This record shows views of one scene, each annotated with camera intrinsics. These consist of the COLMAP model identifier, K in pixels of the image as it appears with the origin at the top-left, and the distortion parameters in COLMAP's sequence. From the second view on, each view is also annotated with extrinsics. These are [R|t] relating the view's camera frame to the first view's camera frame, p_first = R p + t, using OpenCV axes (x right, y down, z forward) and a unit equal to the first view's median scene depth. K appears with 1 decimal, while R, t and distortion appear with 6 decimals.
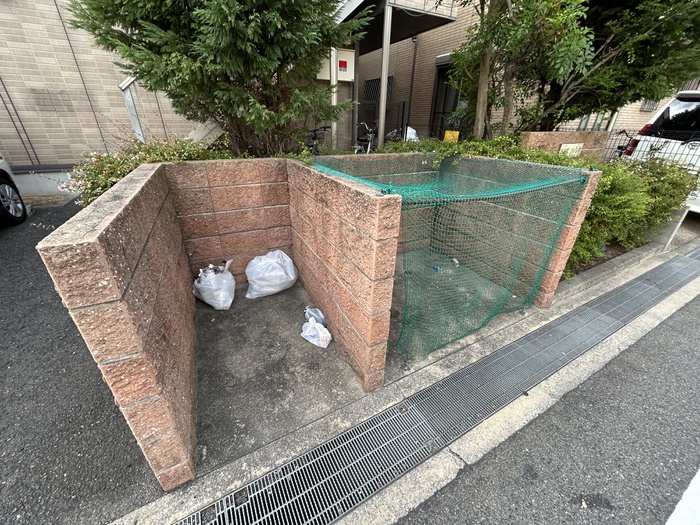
lens RADIAL K [[282.0, 0, 350.7], [0, 282.0, 265.2], [0, 0, 1]] dist [0.001880, 0.000189]
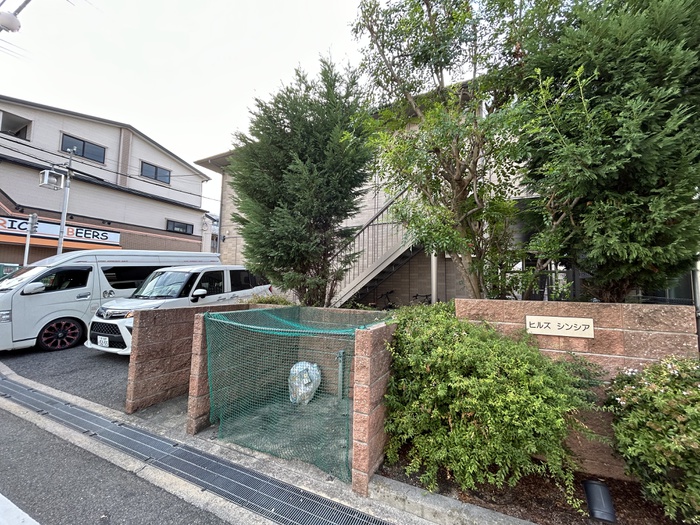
lens RADIAL K [[282.0, 0, 352.7], [0, 282.0, 263.4], [0, 0, 1]] dist [0.001880, 0.000189]
pose [[0.596043, -0.061556, -0.800590, 1.641594], [-0.372251, 0.862251, -0.343440, -0.163835], [0.711450, 0.502726, 0.491024, 0.299448]]
